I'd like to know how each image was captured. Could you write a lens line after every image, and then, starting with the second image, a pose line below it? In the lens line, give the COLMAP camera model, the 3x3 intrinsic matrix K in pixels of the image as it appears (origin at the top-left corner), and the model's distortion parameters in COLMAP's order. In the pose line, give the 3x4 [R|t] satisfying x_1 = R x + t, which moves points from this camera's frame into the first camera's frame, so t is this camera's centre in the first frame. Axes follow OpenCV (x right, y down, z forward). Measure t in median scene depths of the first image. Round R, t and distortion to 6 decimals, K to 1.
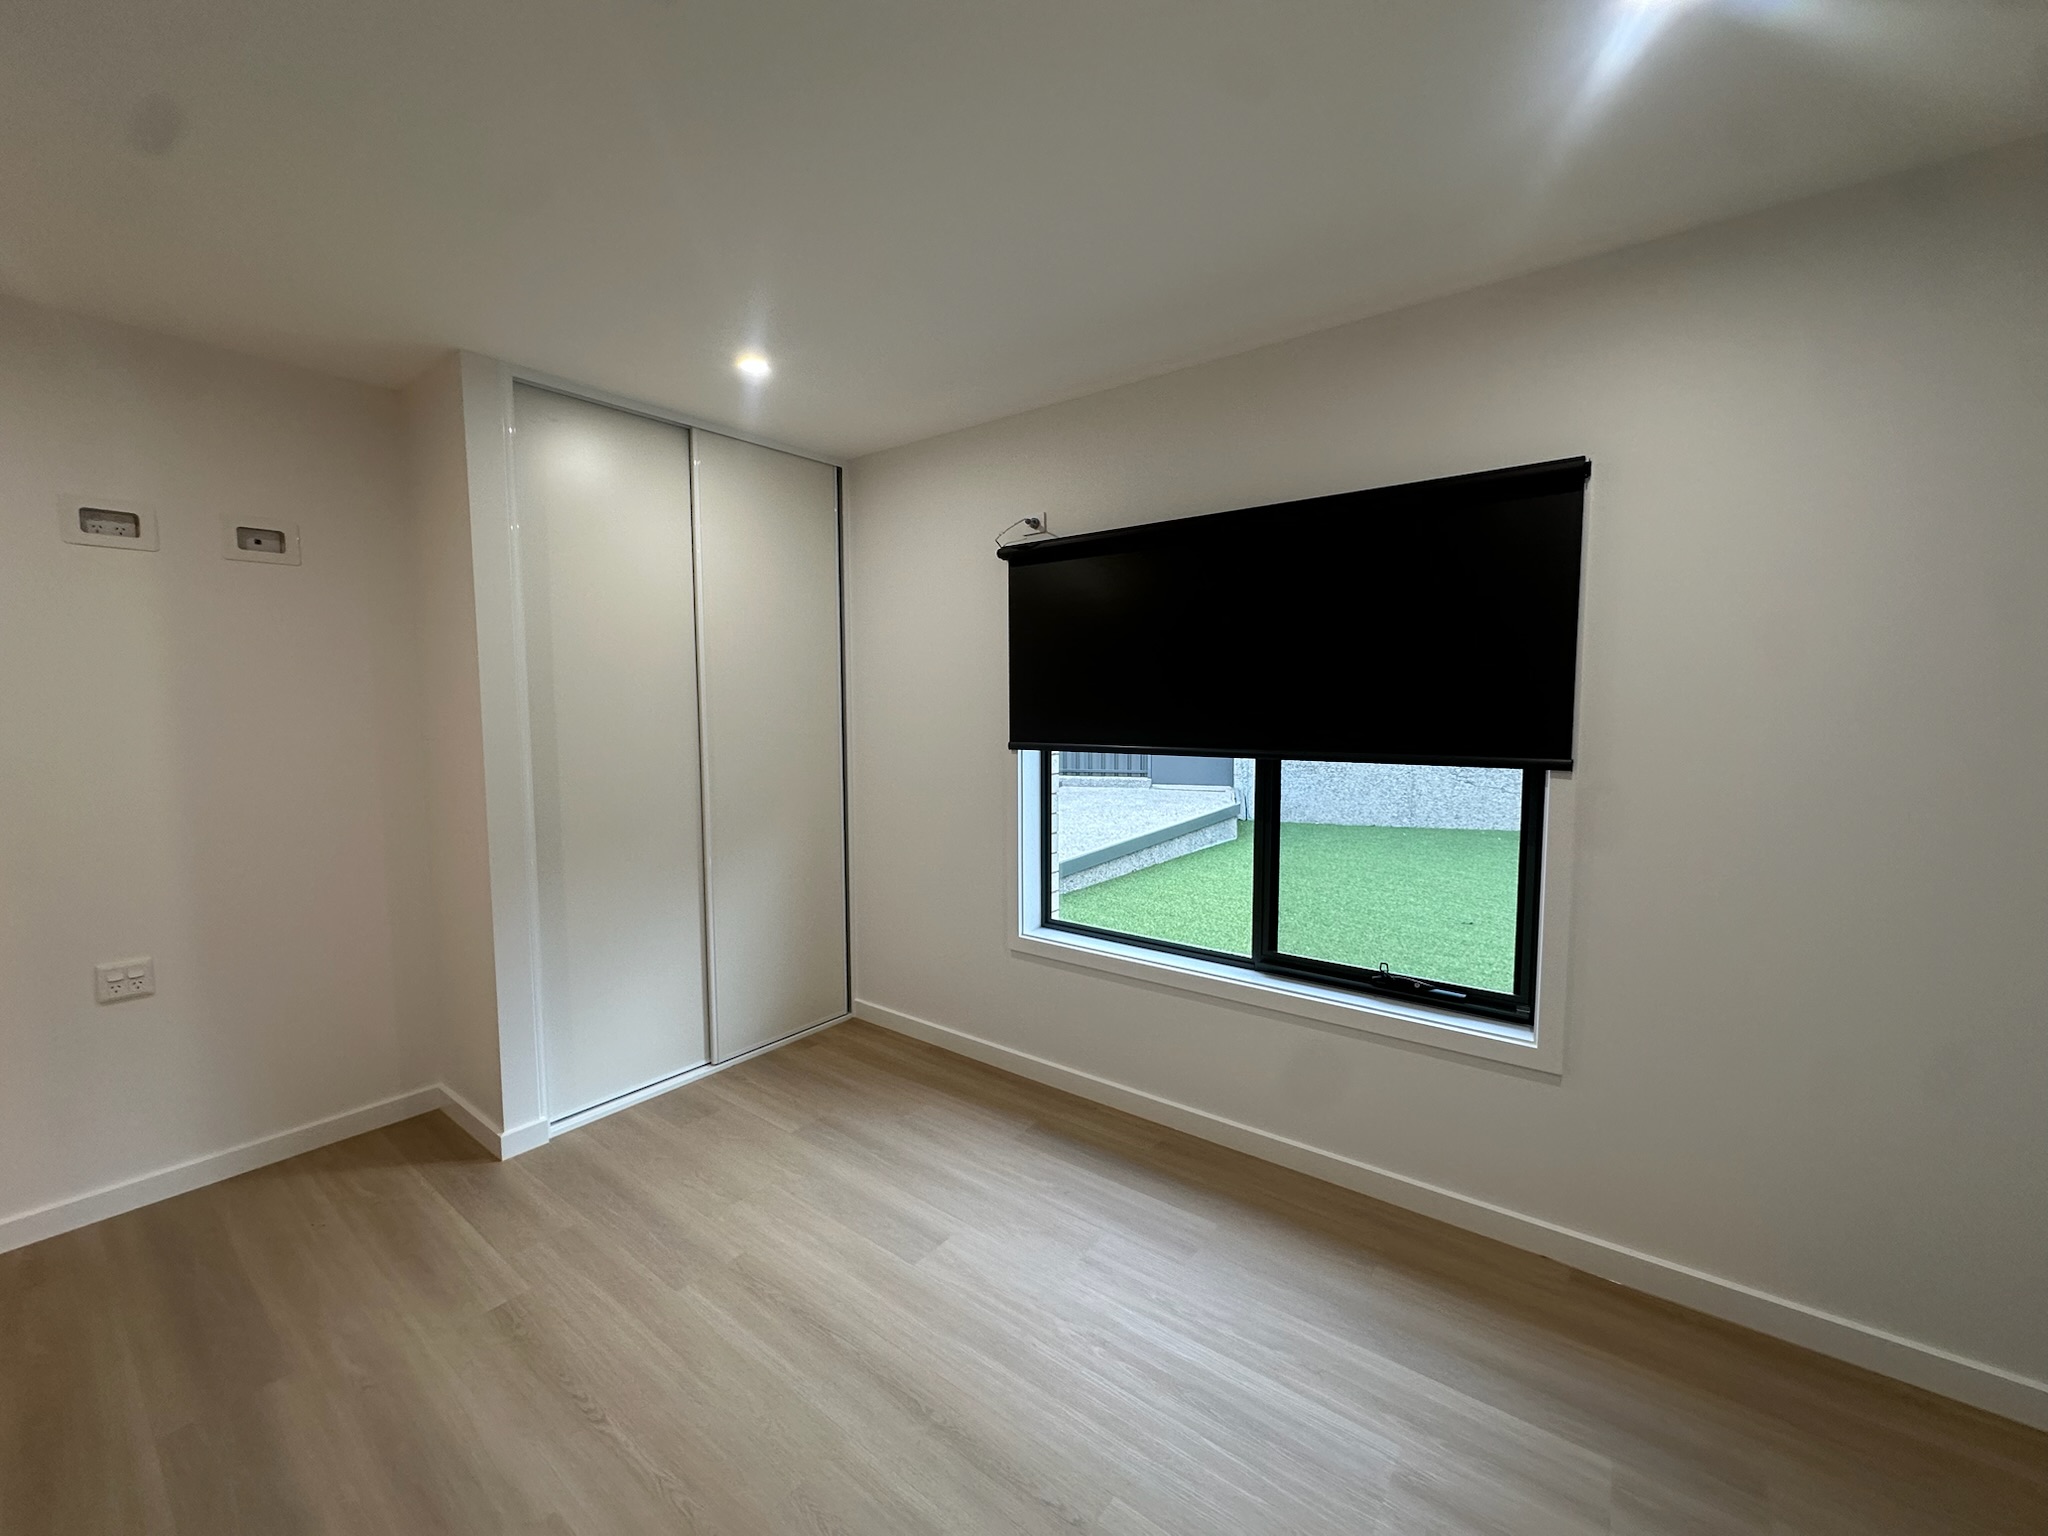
lens RADIAL K [[821.8, 0, 1024.8], [0, 821.8, 761.2], [0, 0, 1]] dist [-0.000276, 0.000044]
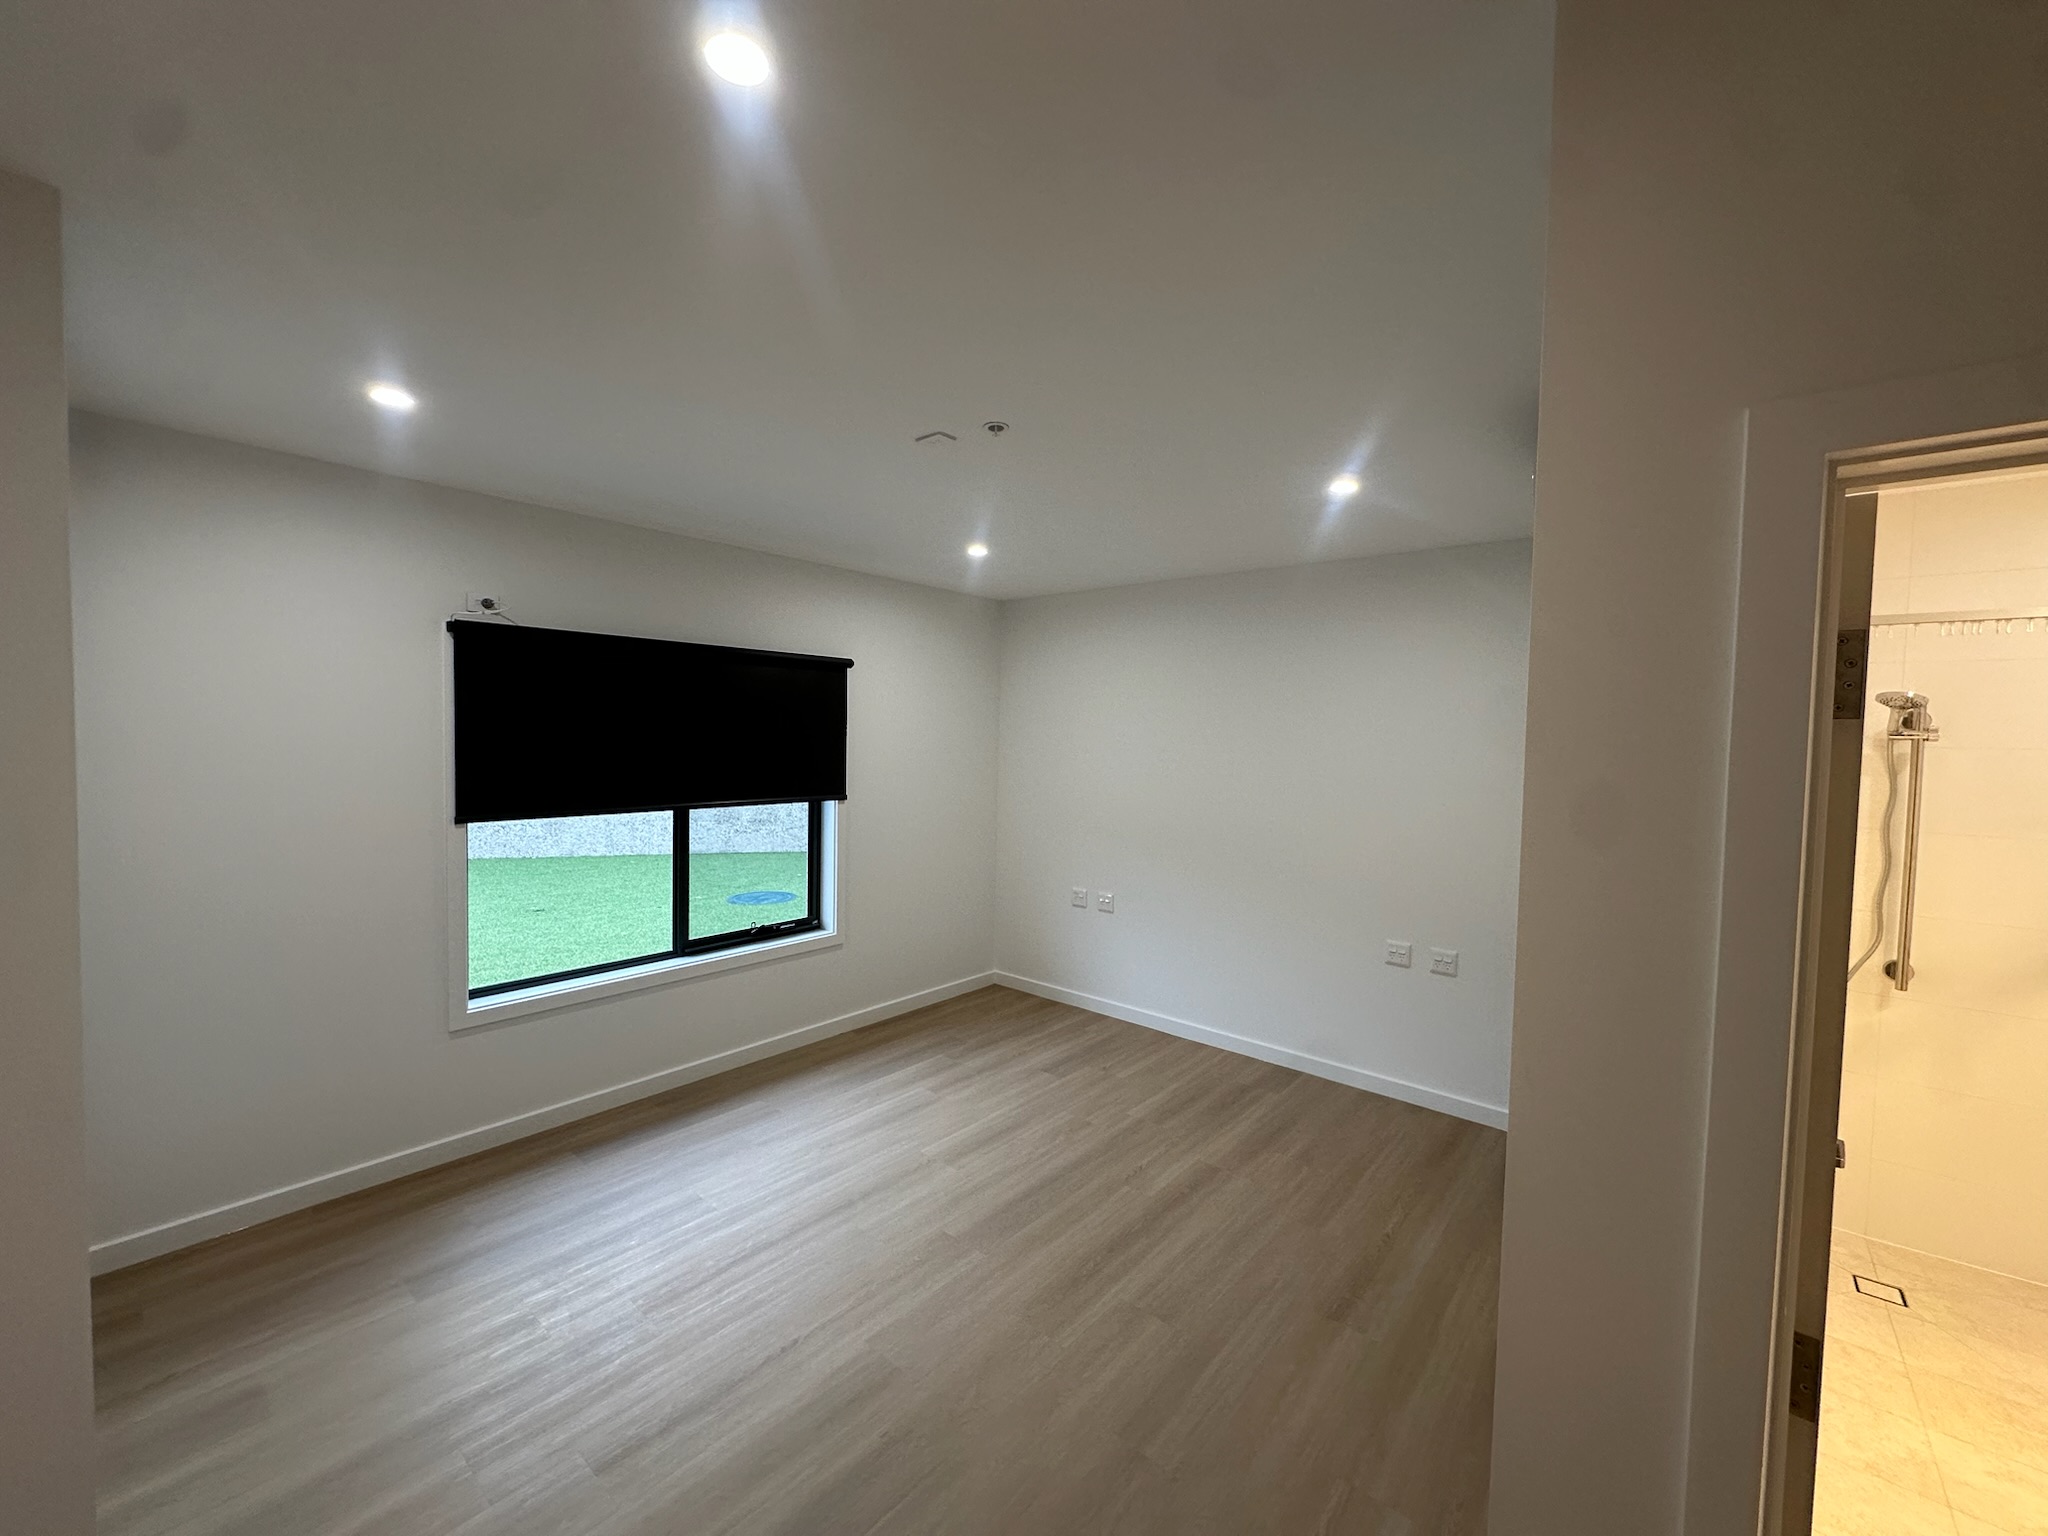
lens RADIAL K [[821.8, 0, 1024.8], [0, 821.8, 761.2], [0, 0, 1]] dist [-0.000276, 0.000044]
pose [[0.043922, -0.032607, 0.998503, -1.151685], [0.047669, 0.998397, 0.030507, -0.105581], [-0.997897, 0.046258, 0.045406, 0.331204]]
